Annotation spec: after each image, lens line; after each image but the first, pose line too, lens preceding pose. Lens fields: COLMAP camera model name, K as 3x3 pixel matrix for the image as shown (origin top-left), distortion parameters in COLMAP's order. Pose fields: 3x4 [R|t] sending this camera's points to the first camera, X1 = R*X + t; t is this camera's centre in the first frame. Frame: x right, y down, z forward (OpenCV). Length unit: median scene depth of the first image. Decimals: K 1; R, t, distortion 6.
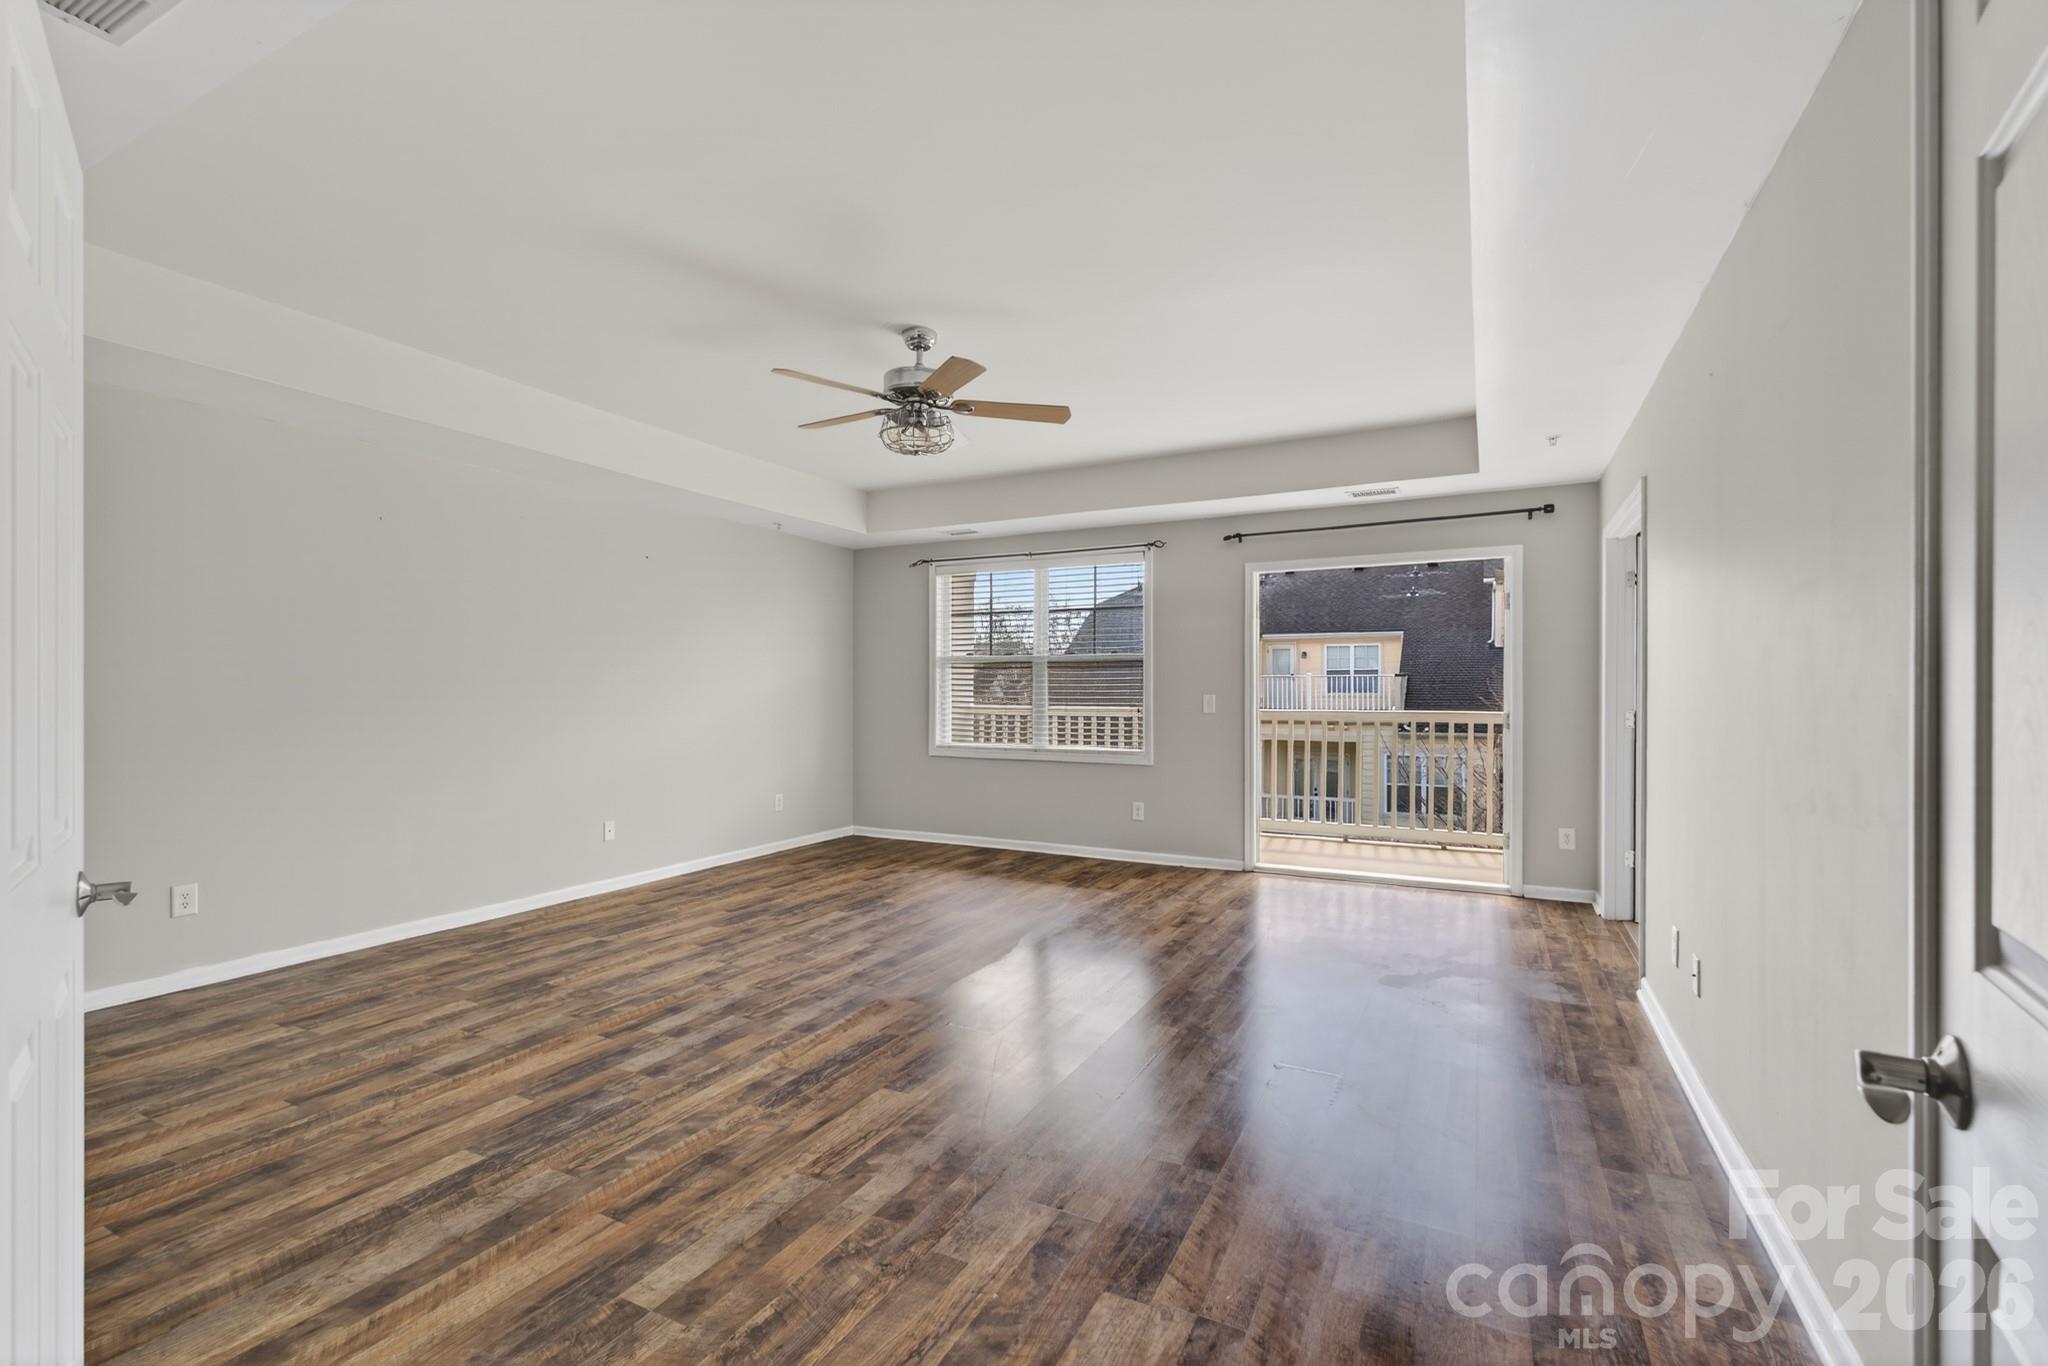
lens RADIAL K [[896.7, 0, 1022.0], [0, 896.7, 691.4], [0, 0, 1]] dist [0.000072, -0.000060]
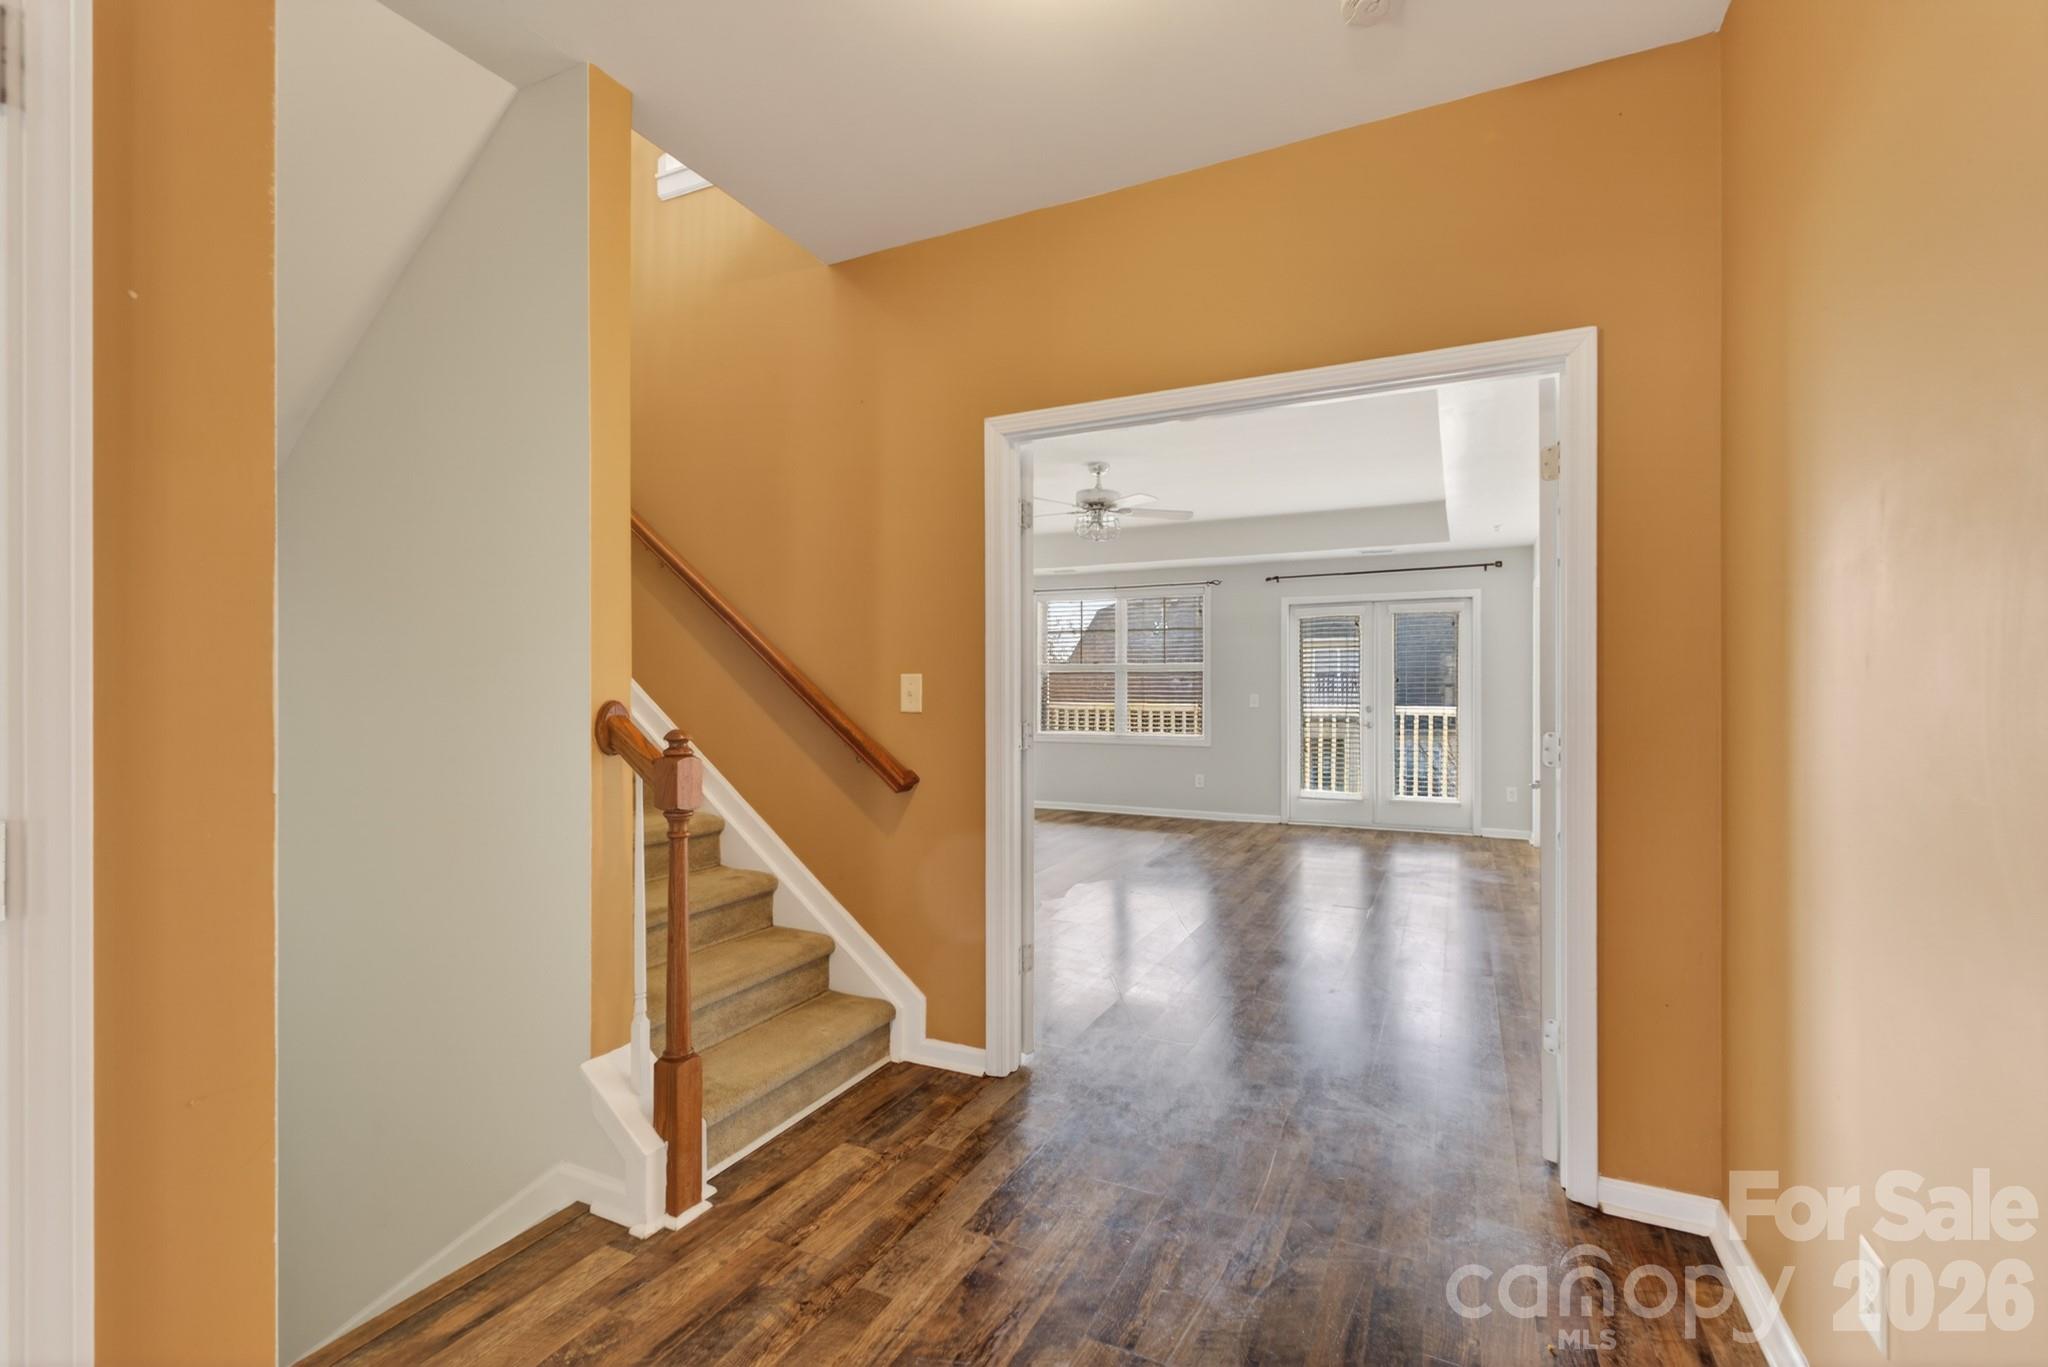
lens RADIAL K [[896.7, 0, 1022.0], [0, 896.7, 691.9], [0, 0, 1]] dist [0.000072, -0.000060]
pose [[0.999822, -0.000405, 0.018870, -0.136437], [0.000435, 0.999999, -0.001617, 0.001982], [-0.018869, 0.001625, 0.999821, -0.283792]]
